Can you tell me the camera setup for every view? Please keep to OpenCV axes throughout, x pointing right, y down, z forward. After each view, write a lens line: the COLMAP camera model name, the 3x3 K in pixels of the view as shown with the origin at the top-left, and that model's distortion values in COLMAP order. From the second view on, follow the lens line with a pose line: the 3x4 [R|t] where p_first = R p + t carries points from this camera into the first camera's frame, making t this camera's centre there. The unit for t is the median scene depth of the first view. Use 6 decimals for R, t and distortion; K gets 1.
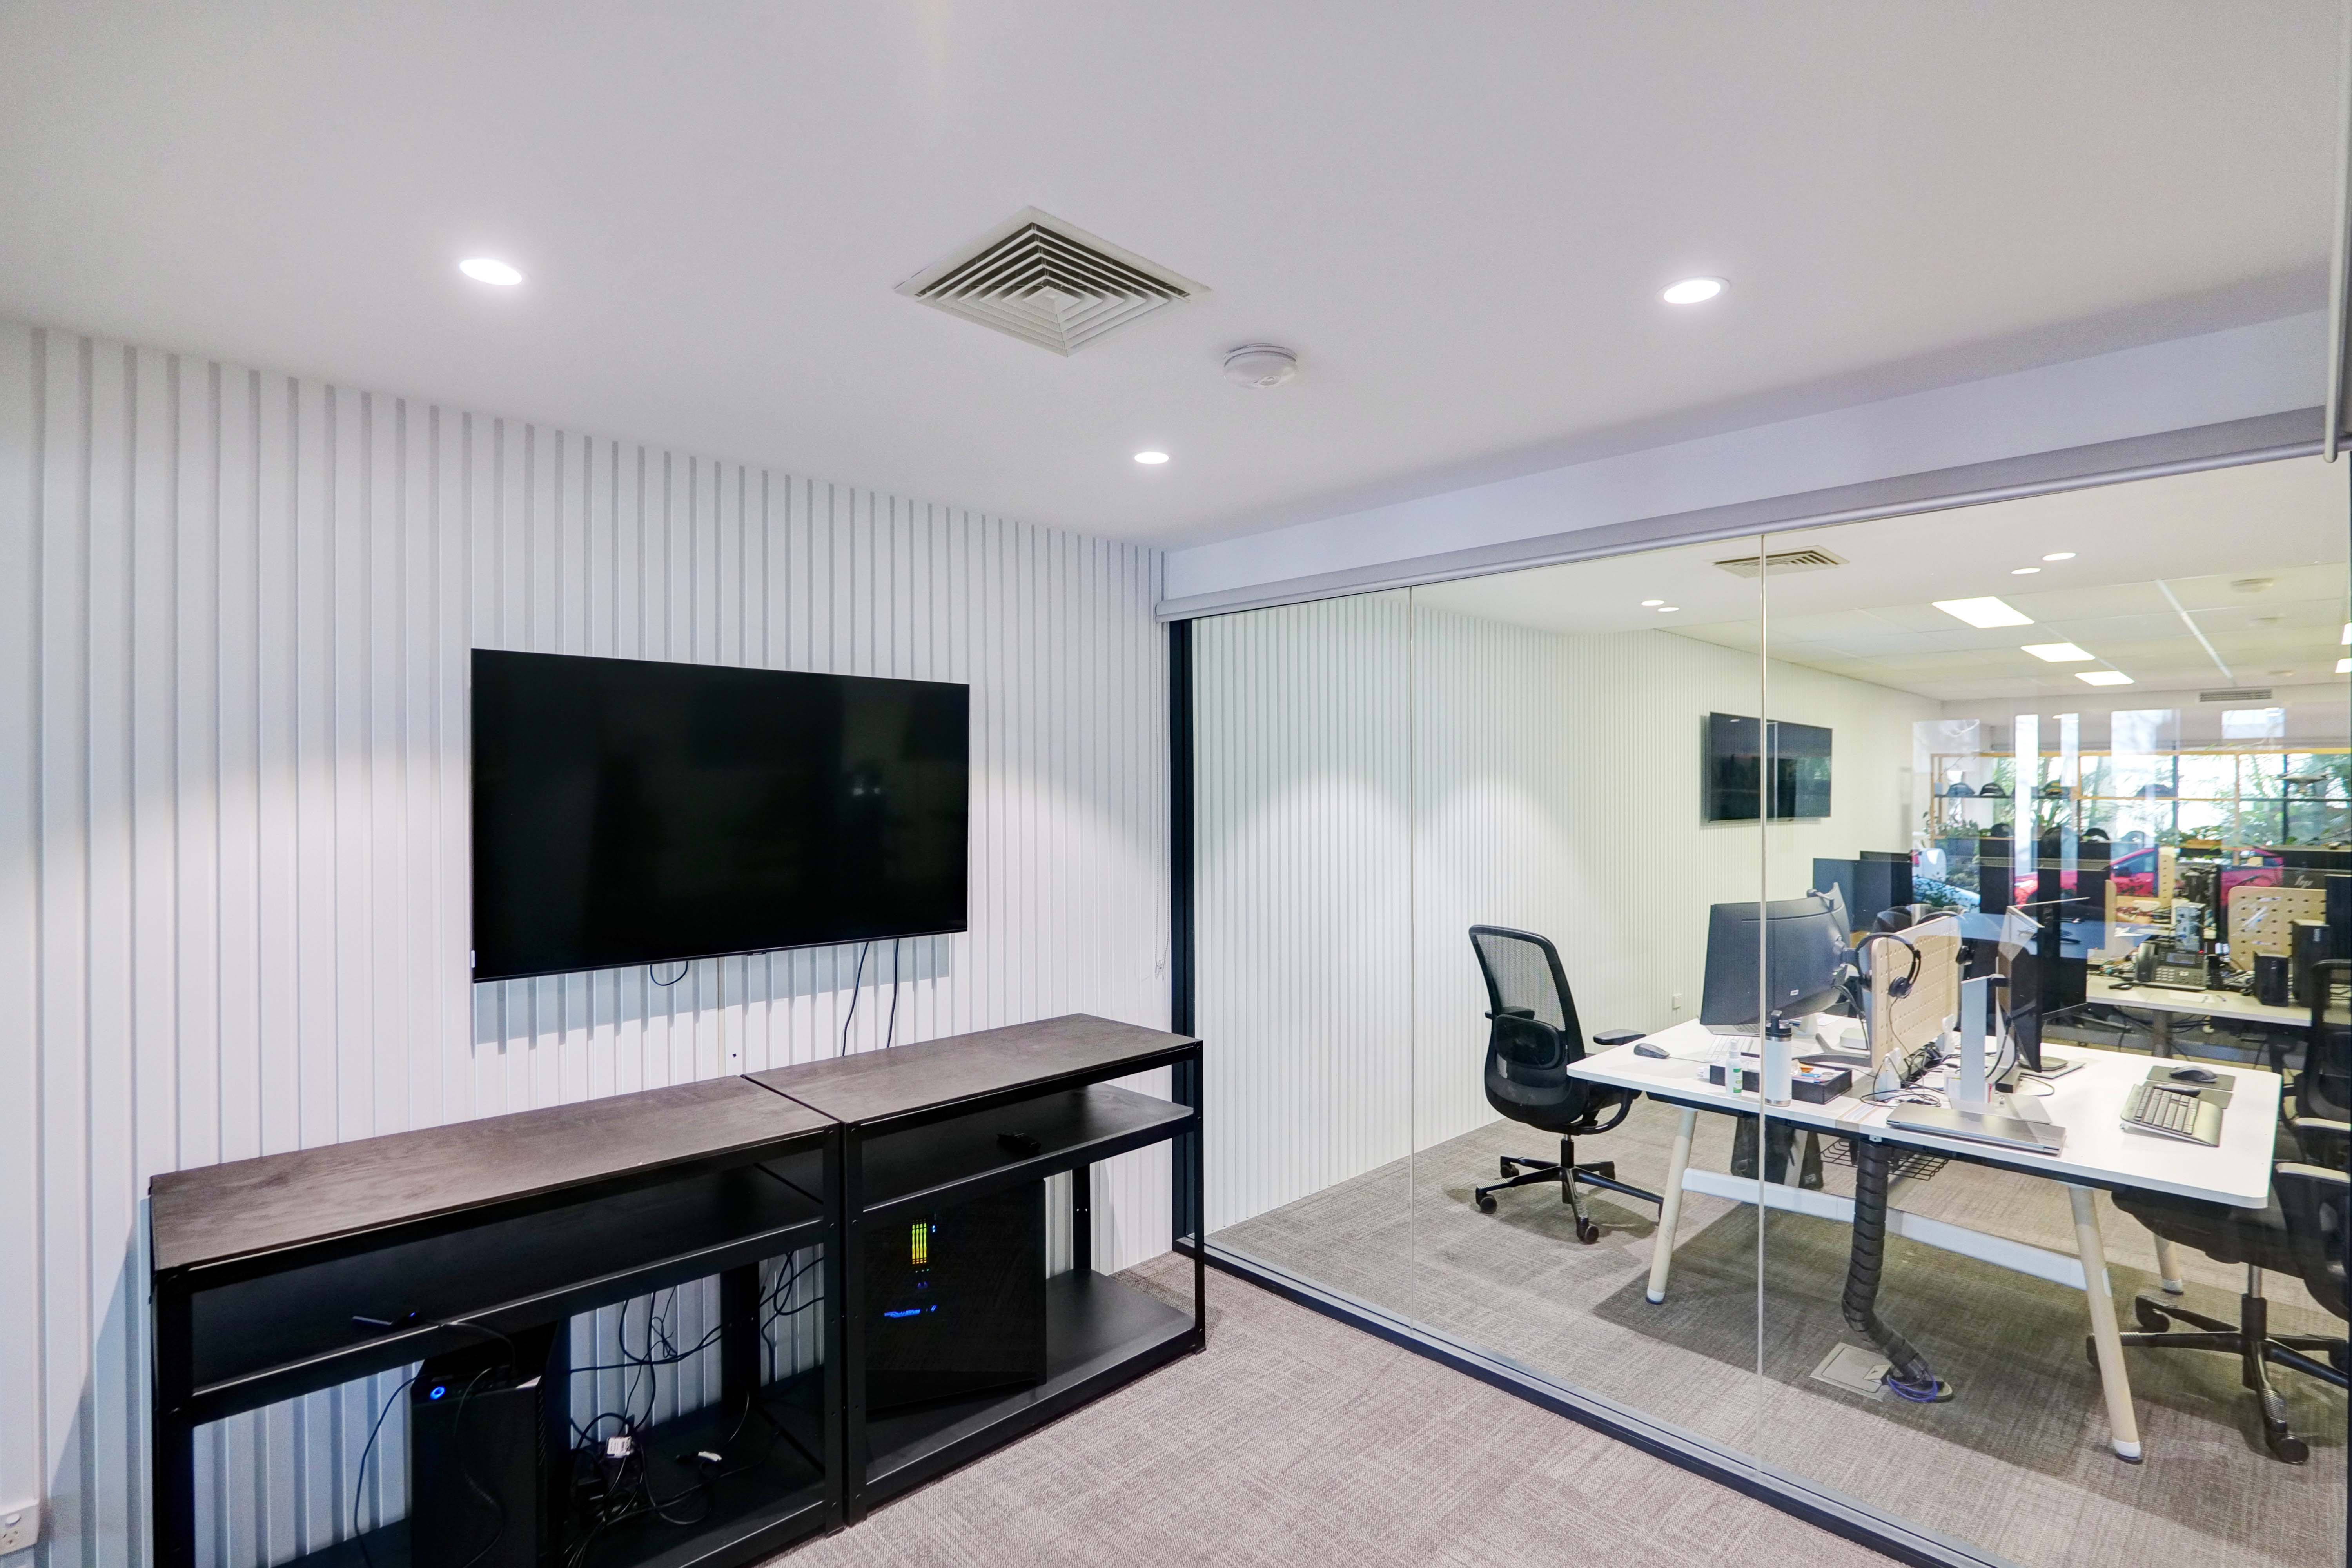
lens RADIAL K [[1098.5, 0, 1171.6], [0, 1098.5, 790.9], [0, 0, 1]] dist [0.000816, 0.000157]
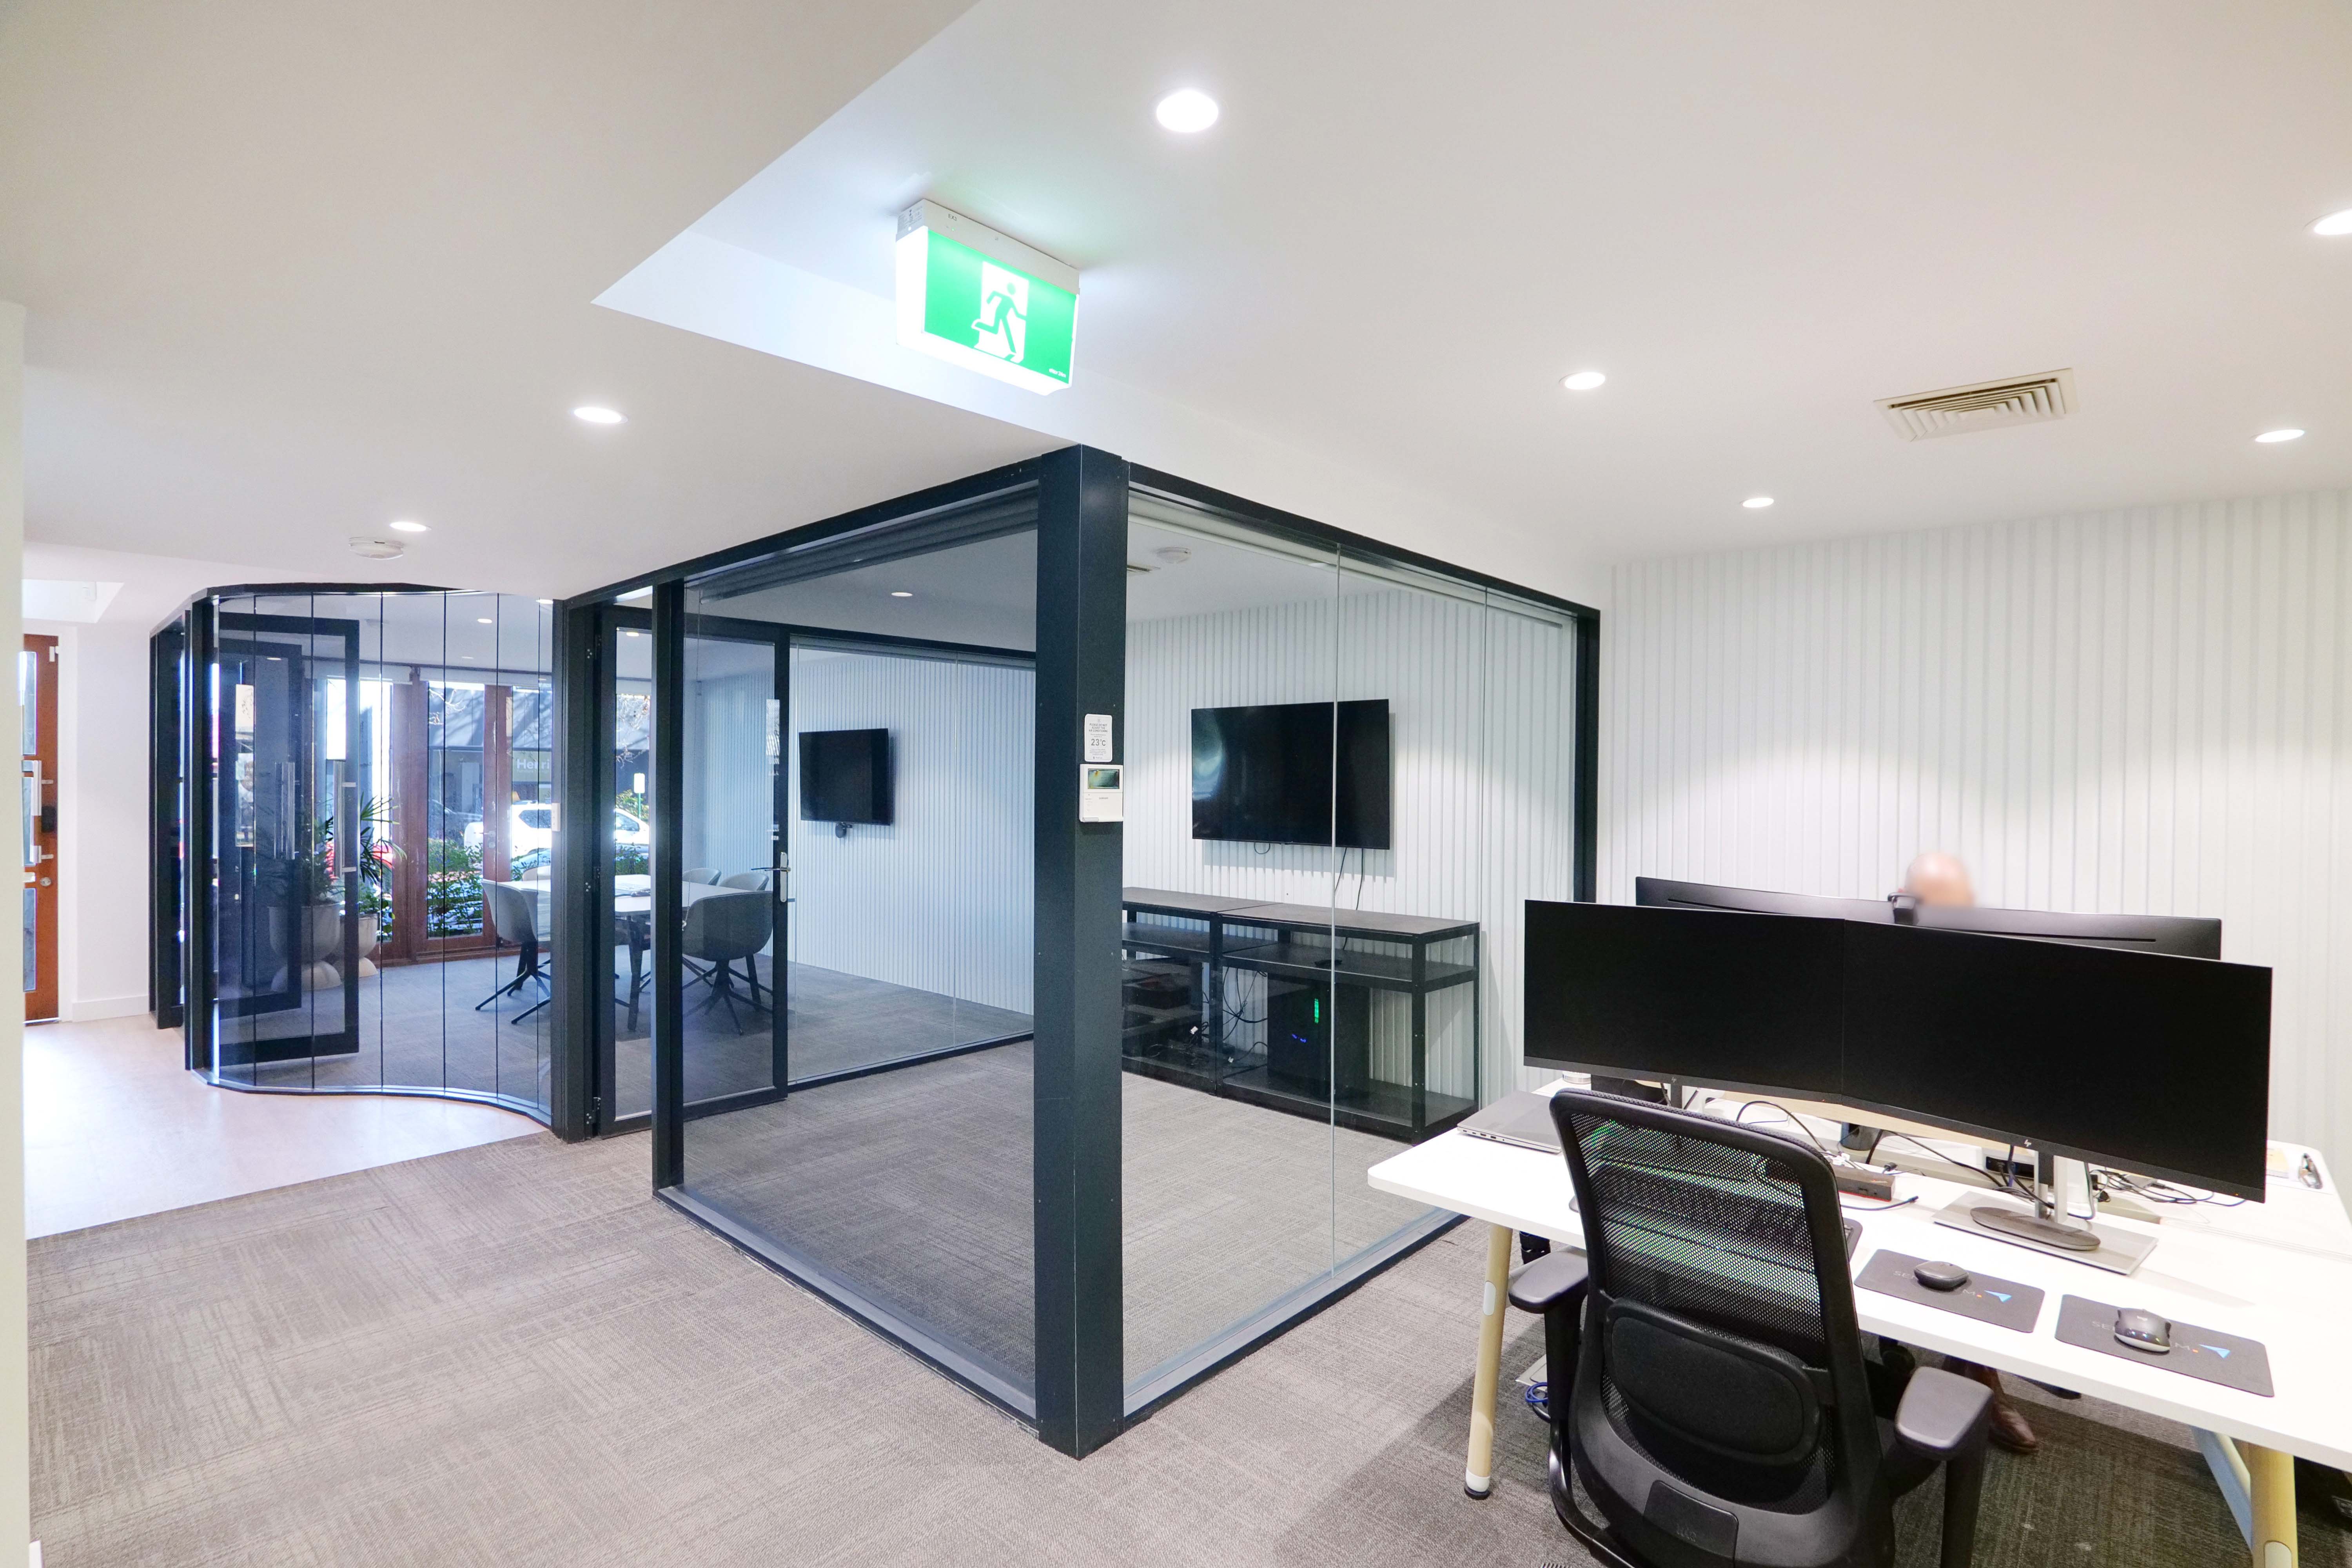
lens RADIAL K [[1098.5, 0, 1172.9], [0, 1098.5, 778.0], [0, 0, 1]] dist [0.000816, 0.000157]
pose [[0.086661, 0.008843, -0.996199, 1.608195], [-0.005152, 0.999951, 0.008428, 0.010388], [0.996225, 0.004402, 0.086702, 0.610910]]
